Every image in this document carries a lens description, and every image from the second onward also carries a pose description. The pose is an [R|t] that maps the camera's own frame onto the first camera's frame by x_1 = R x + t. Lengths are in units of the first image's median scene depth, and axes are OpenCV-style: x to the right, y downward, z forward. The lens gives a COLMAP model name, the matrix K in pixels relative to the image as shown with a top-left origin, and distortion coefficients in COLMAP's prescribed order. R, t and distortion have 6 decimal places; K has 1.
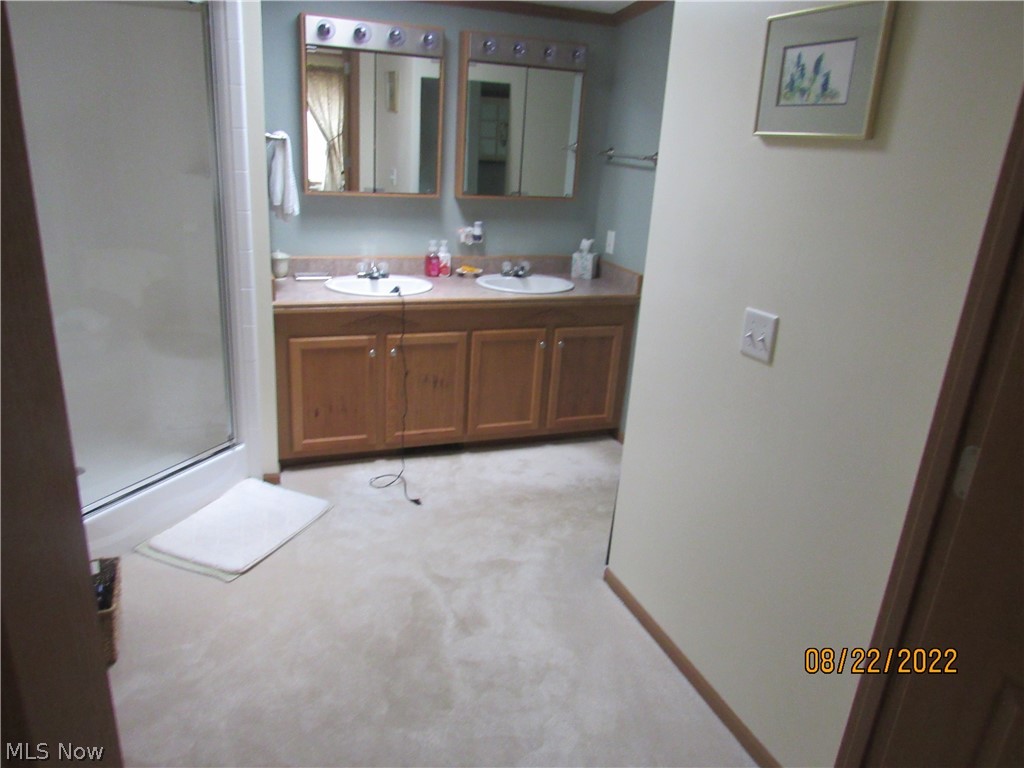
lens RADIAL K [[732.9, 0, 516.6], [0, 732.9, 382.7], [0, 0, 1]] dist [-0.022052, 0.000168]
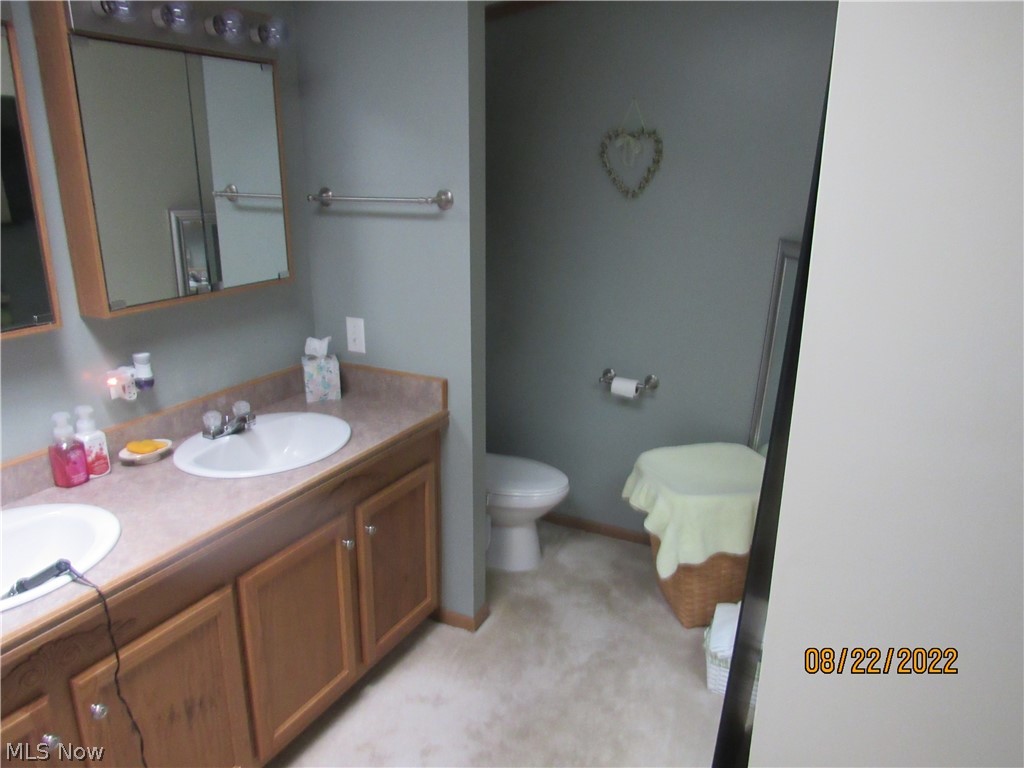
lens RADIAL K [[732.9, 0, 506.6], [0, 732.9, 385.8], [0, 0, 1]] dist [-0.022052, 0.000168]
pose [[0.755776, -0.249026, 0.605630, -0.173963], [0.255384, 0.963723, 0.077571, -0.172706], [-0.602977, 0.096042, 0.791956, 0.443457]]
